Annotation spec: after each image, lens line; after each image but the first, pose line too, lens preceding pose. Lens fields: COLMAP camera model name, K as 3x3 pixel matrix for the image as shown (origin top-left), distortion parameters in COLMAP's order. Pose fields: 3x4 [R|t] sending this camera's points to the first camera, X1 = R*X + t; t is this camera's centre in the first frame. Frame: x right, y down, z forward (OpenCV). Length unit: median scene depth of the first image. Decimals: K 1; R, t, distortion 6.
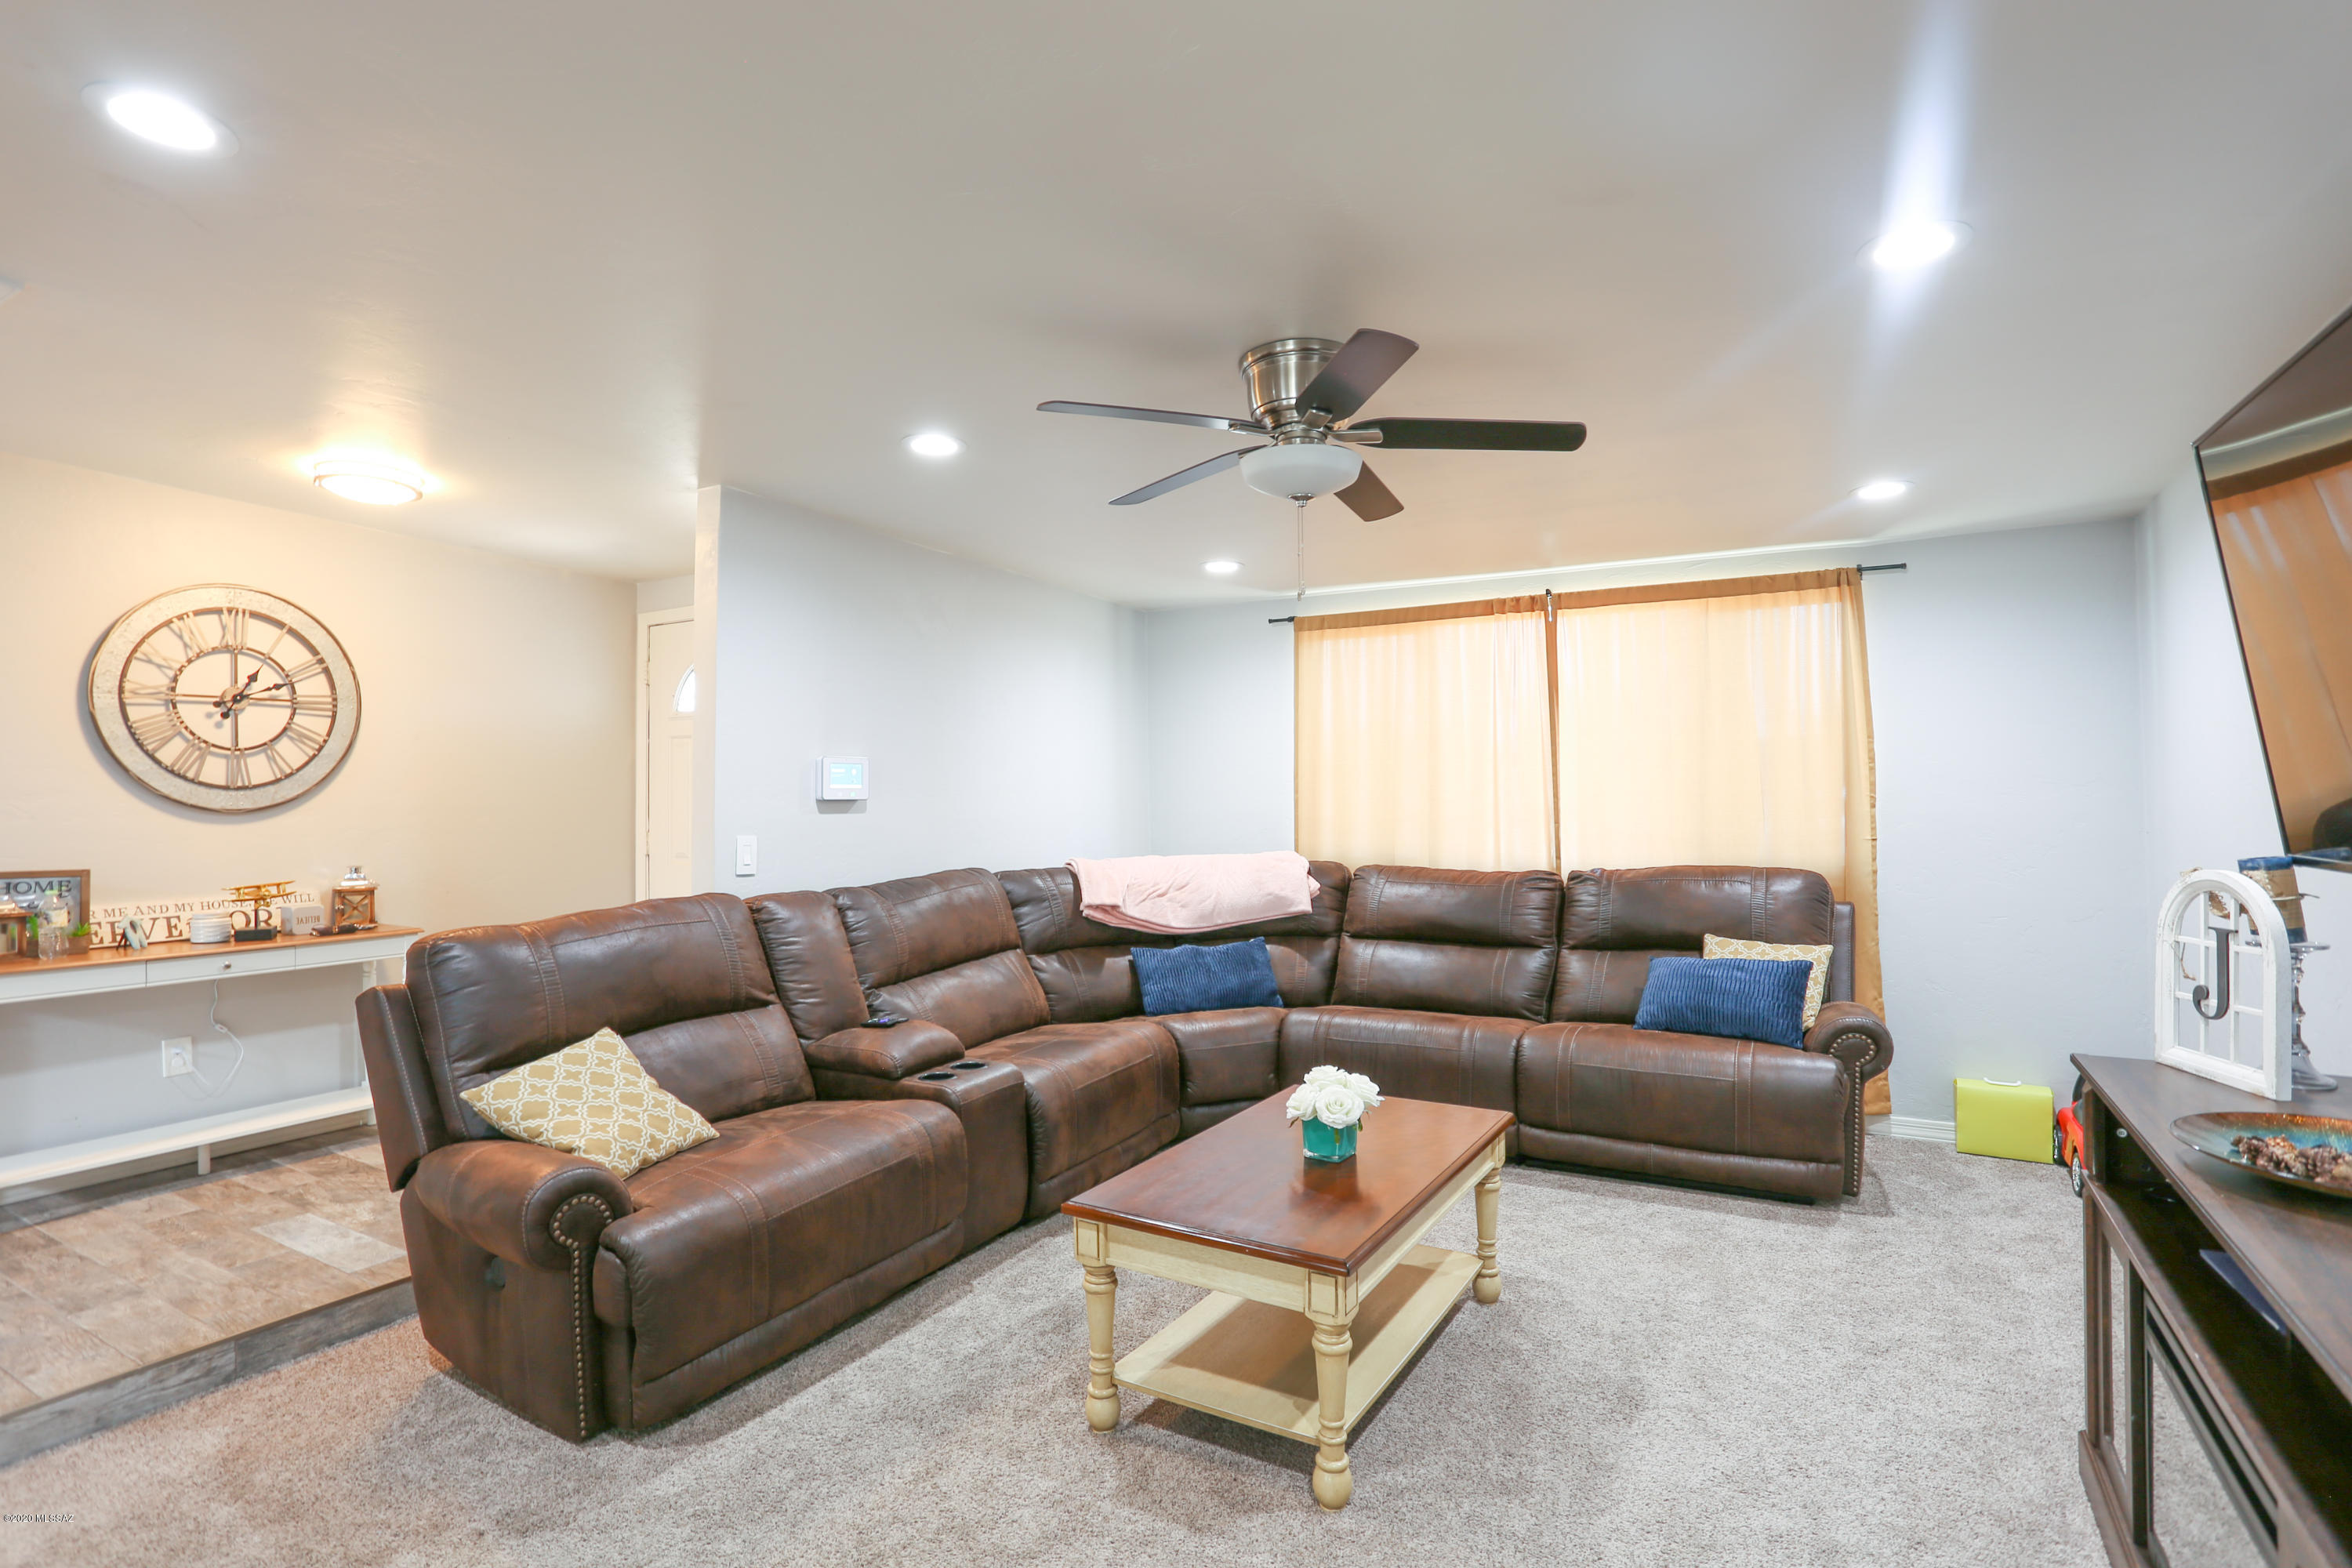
lens RADIAL K [[1153.8, 0, 1177.0], [0, 1153.8, 775.0], [0, 0, 1]] dist [-0.082743, 0.037907]
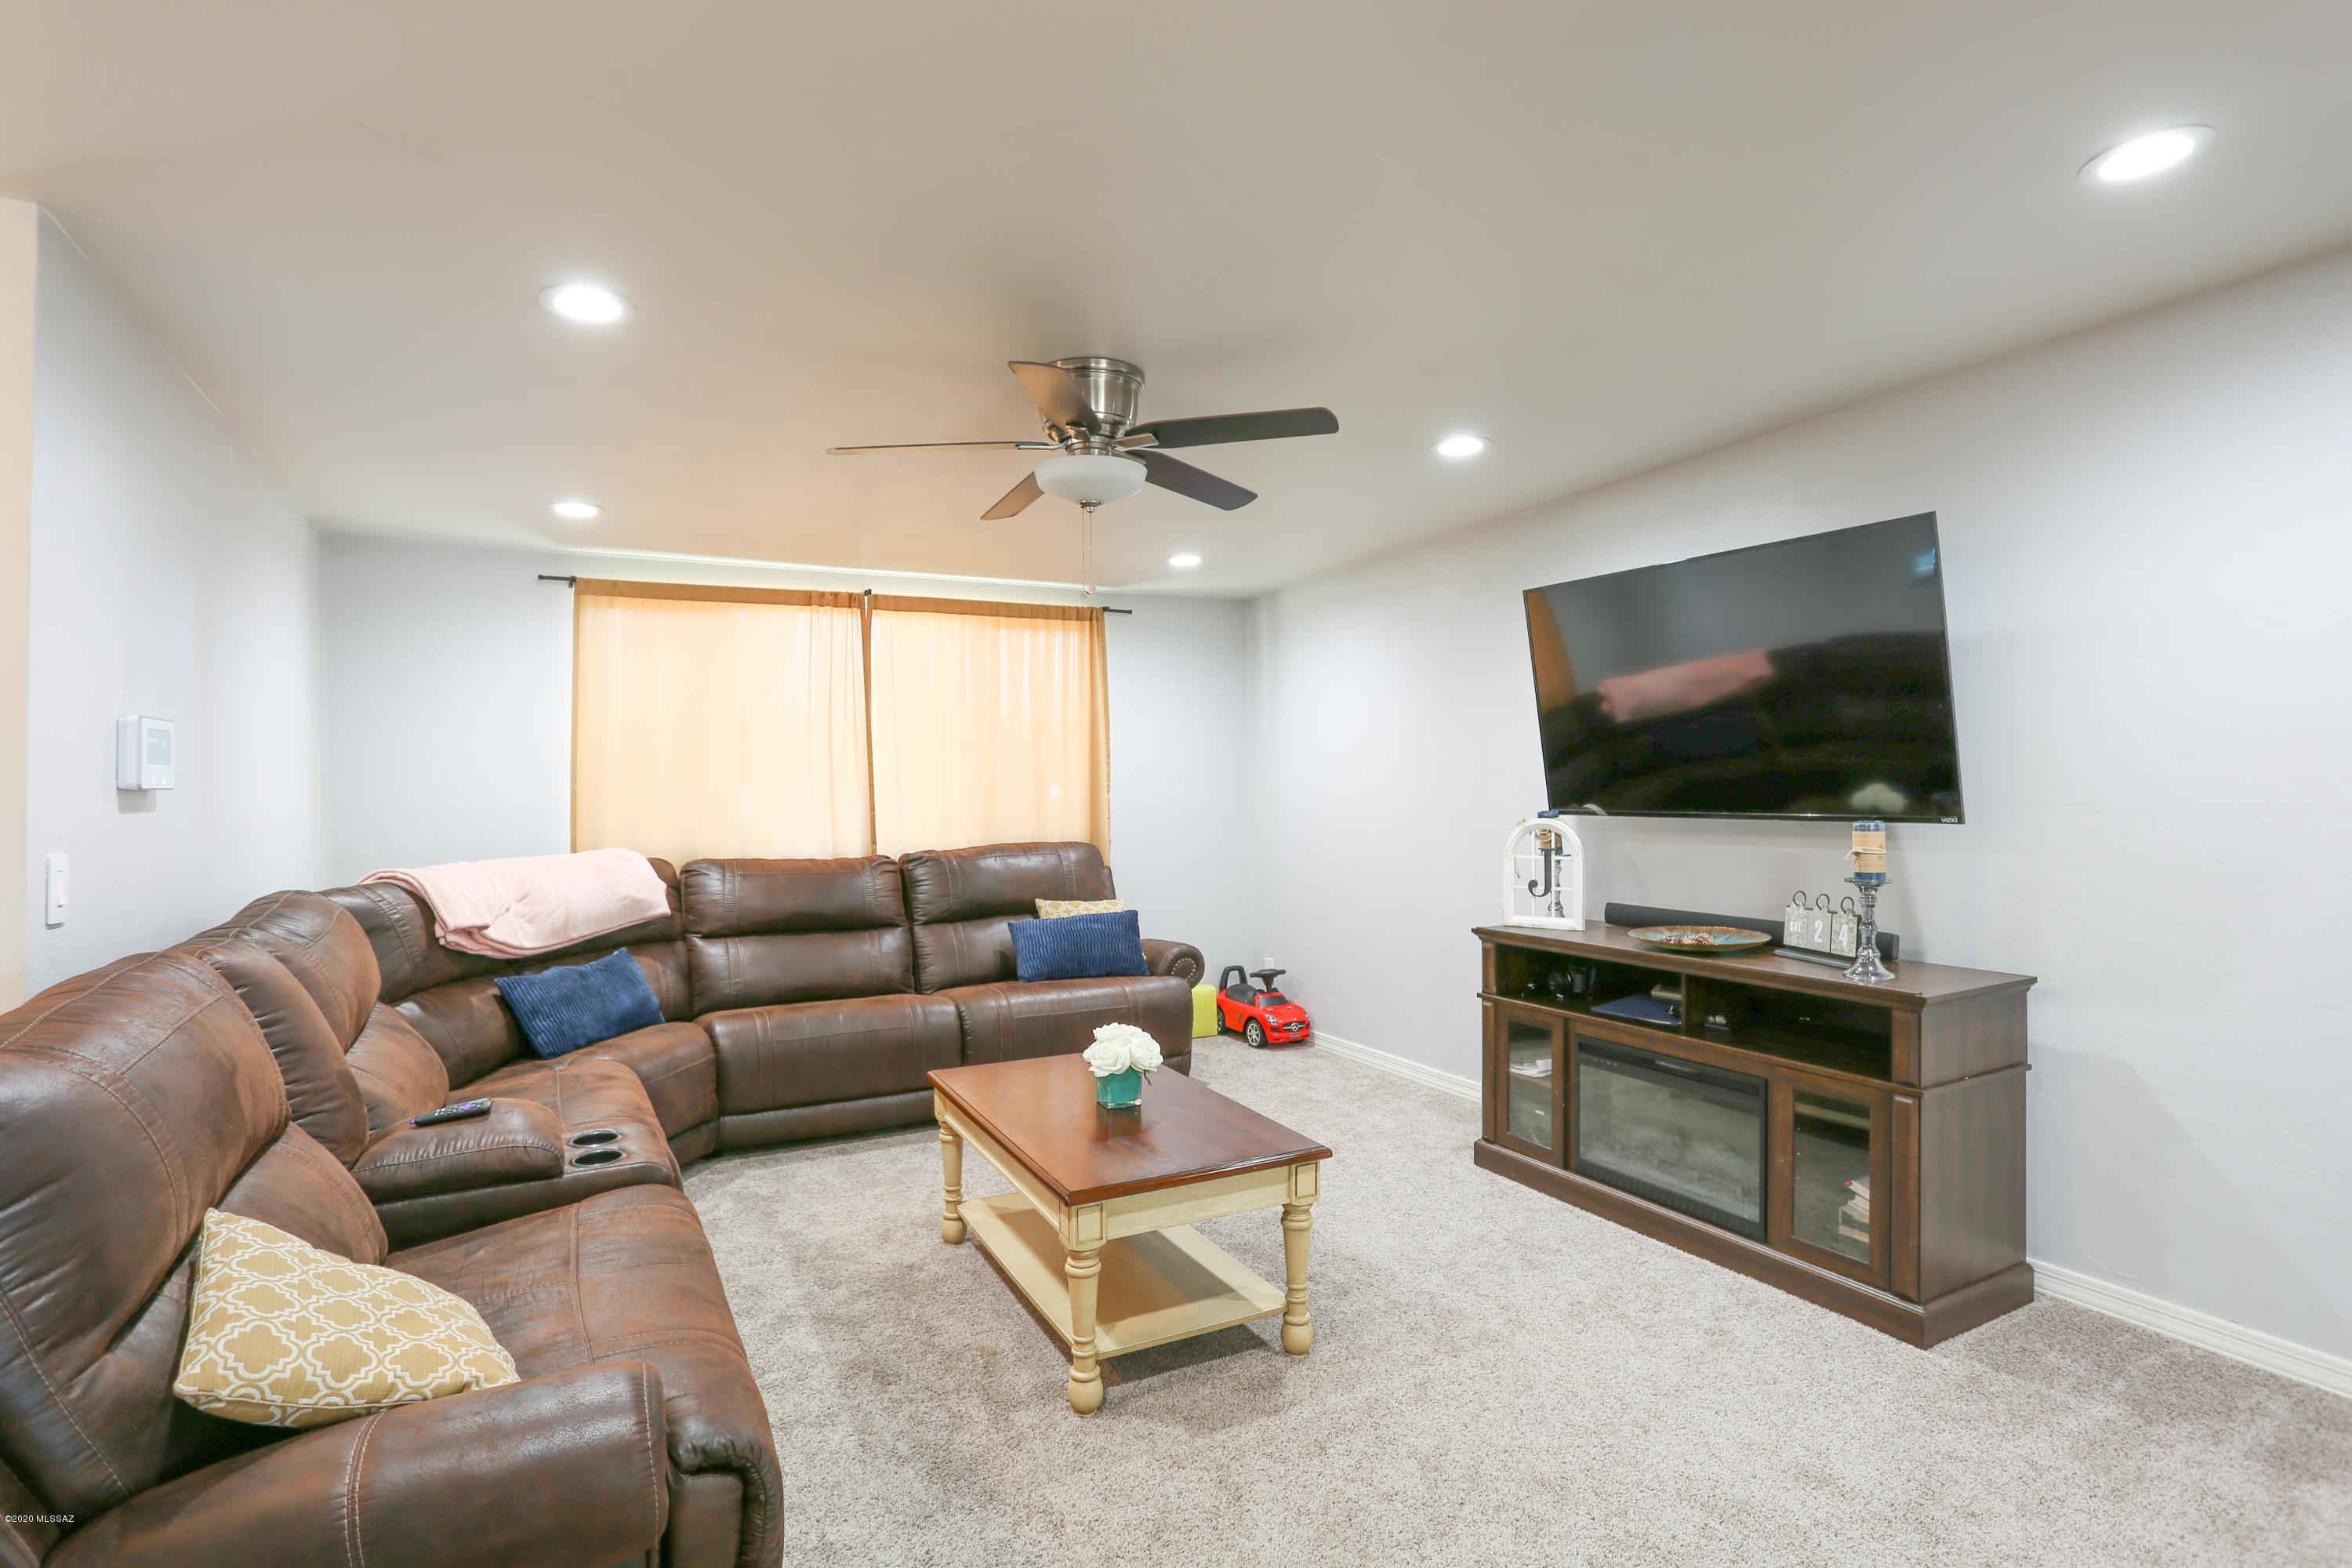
lens RADIAL K [[1153.8, 0, 1177.0], [0, 1153.8, 775.0], [0, 0, 1]] dist [-0.082743, 0.037907]
pose [[0.524957, 0.006634, 0.851103, -0.464320], [-0.009589, 0.999952, -0.001880, 0.009228], [-0.851075, -0.007174, 0.524996, 0.217092]]
